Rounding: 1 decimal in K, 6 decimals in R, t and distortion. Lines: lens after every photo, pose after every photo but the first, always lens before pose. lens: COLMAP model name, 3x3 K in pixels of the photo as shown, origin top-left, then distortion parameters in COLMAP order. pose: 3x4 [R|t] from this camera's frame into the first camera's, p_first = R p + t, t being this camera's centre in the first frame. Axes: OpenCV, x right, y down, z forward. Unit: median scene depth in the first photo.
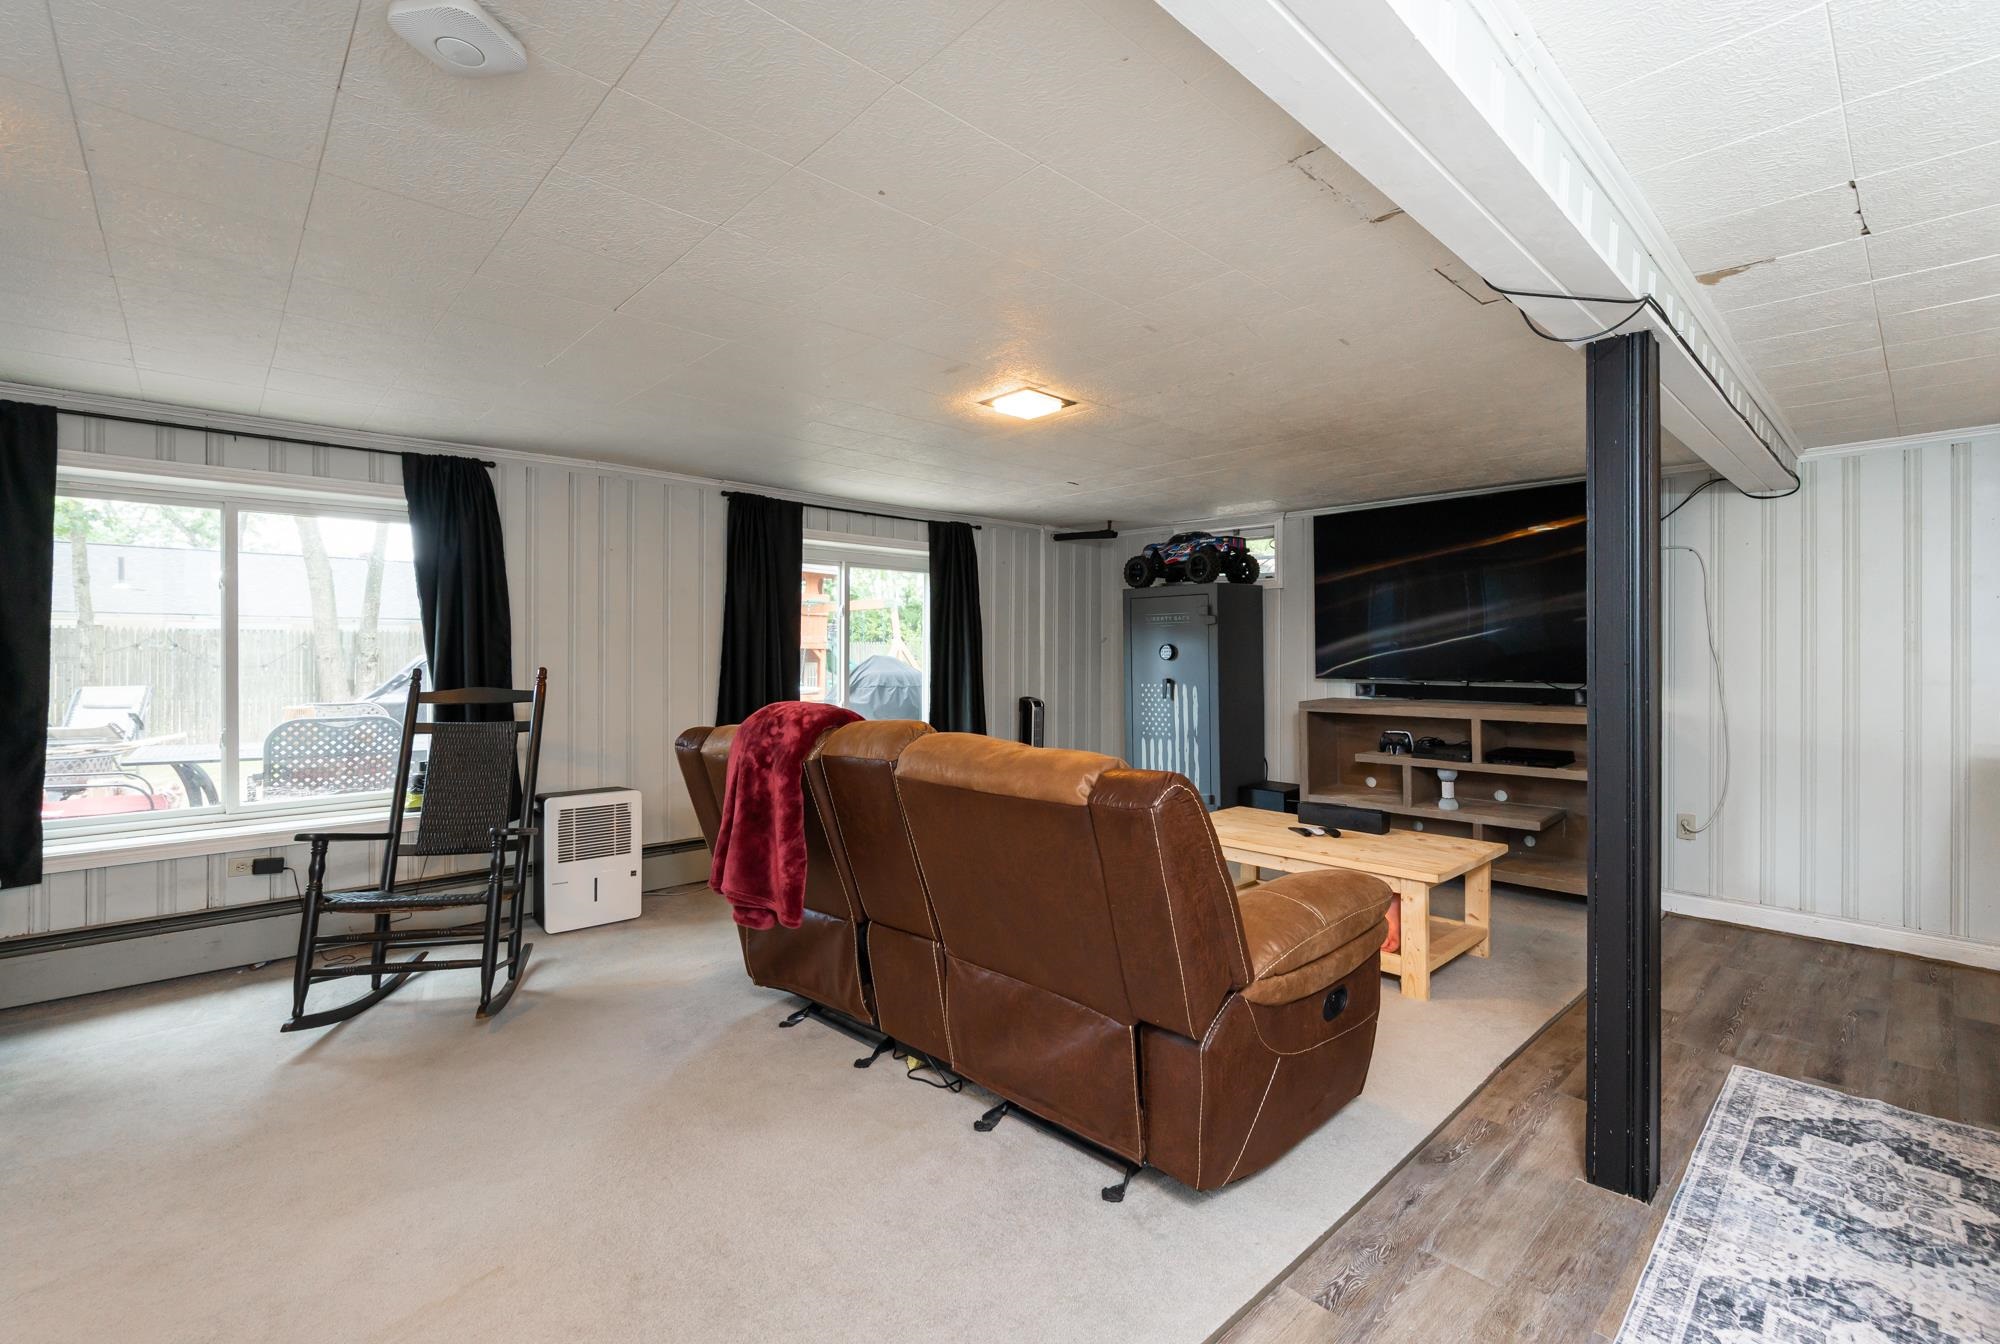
lens RADIAL K [[871.0, 0, 1000.0], [0, 871.0, 672.0], [0, 0, 1]] dist [-0.002187, -0.000481]
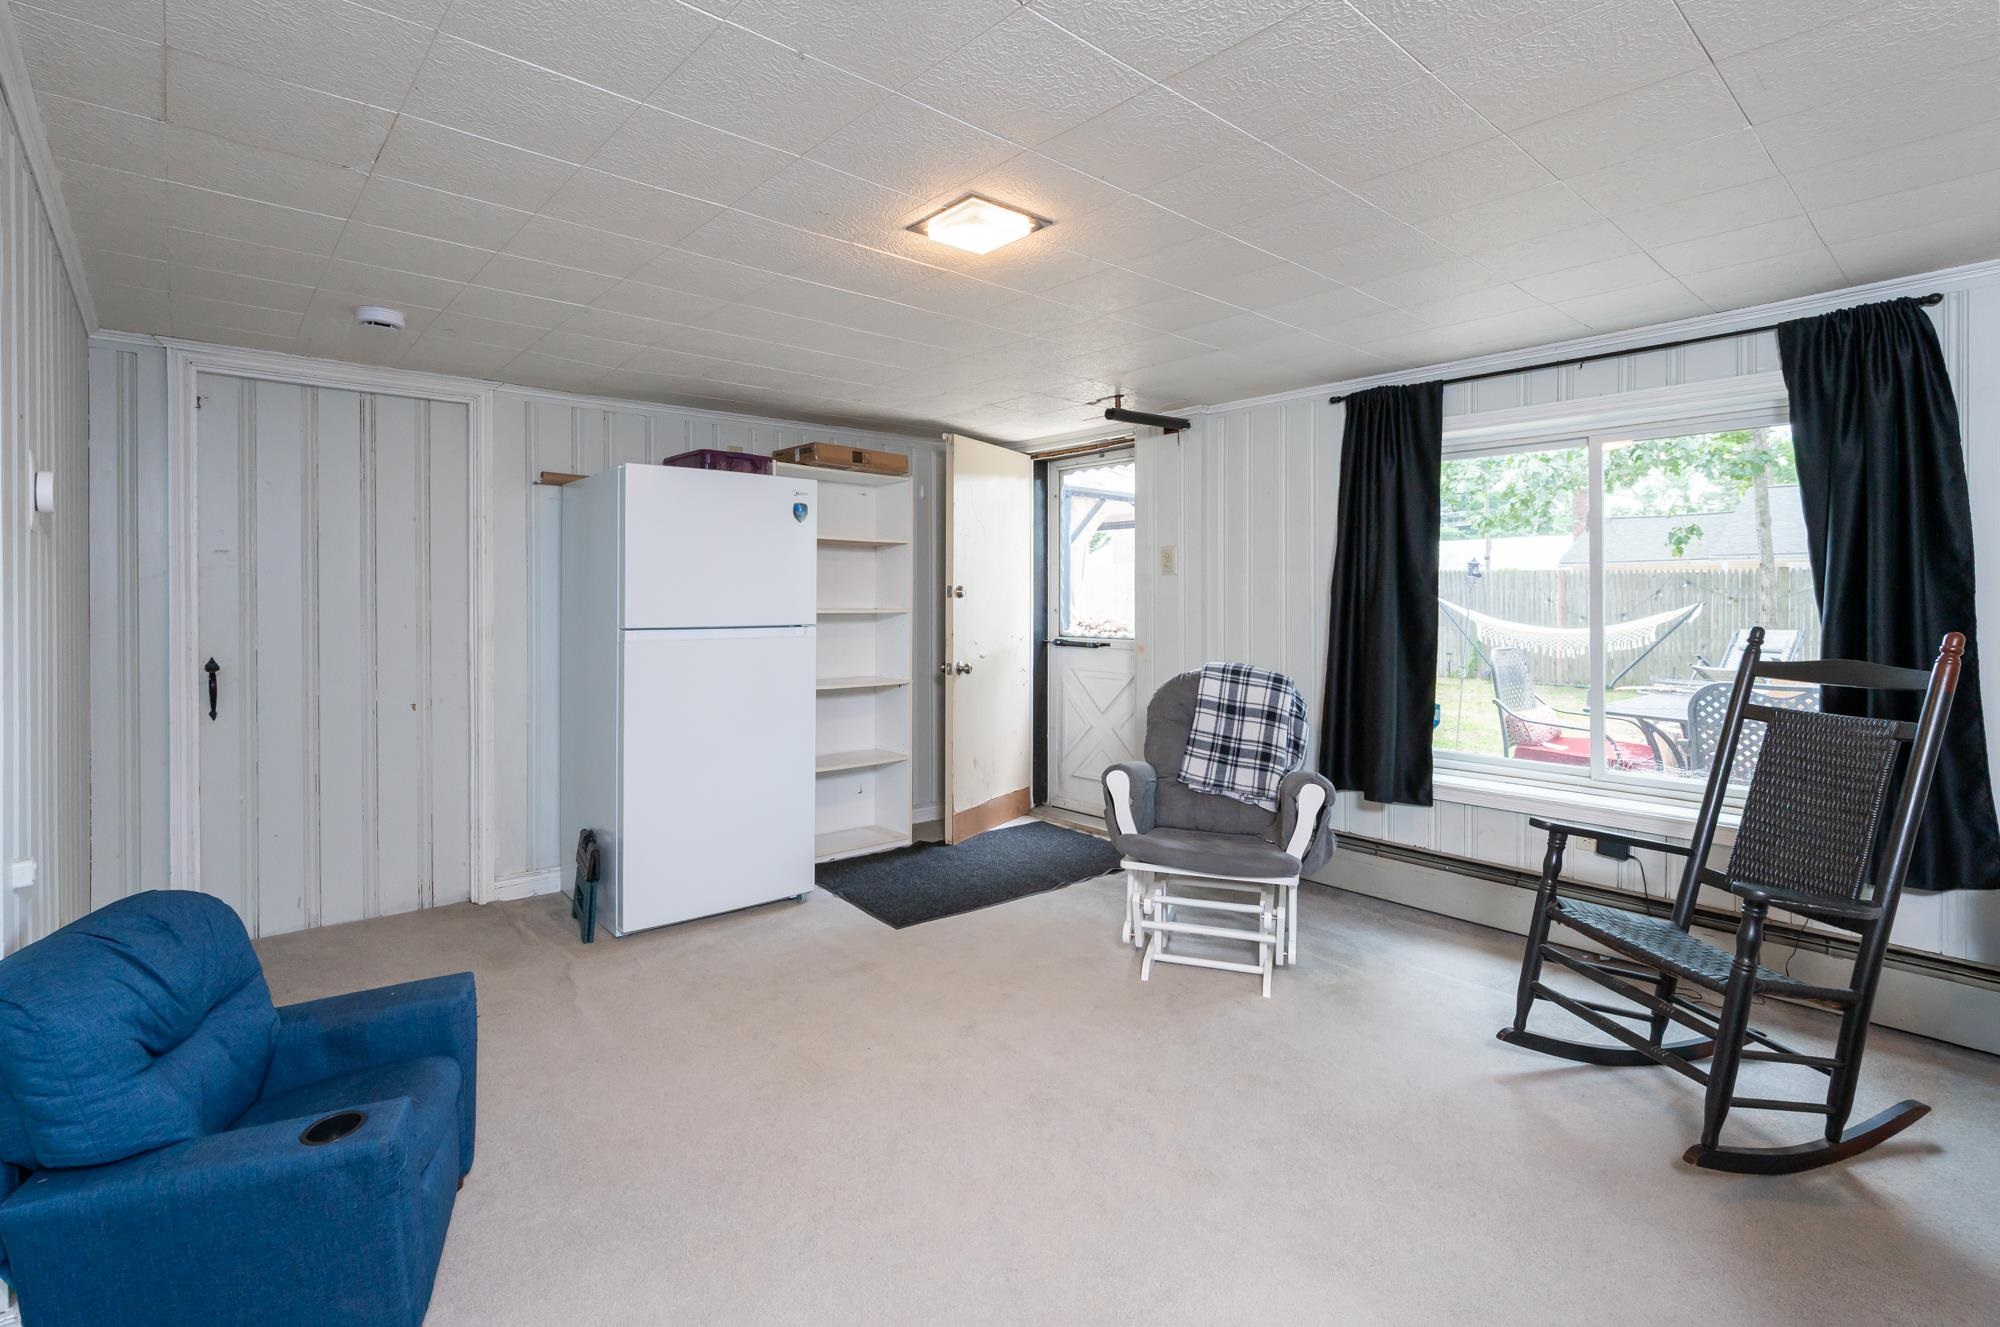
lens RADIAL K [[928.5, 0, 1002.7], [0, 928.5, 598.9], [0, 0, 1]] dist [0.000032, 0.000095]
pose [[-0.011502, 0.006119, -0.999915, 0.104473], [-0.020727, 0.999765, 0.006356, -0.022064], [0.999719, 0.020799, -0.011372, 0.453849]]
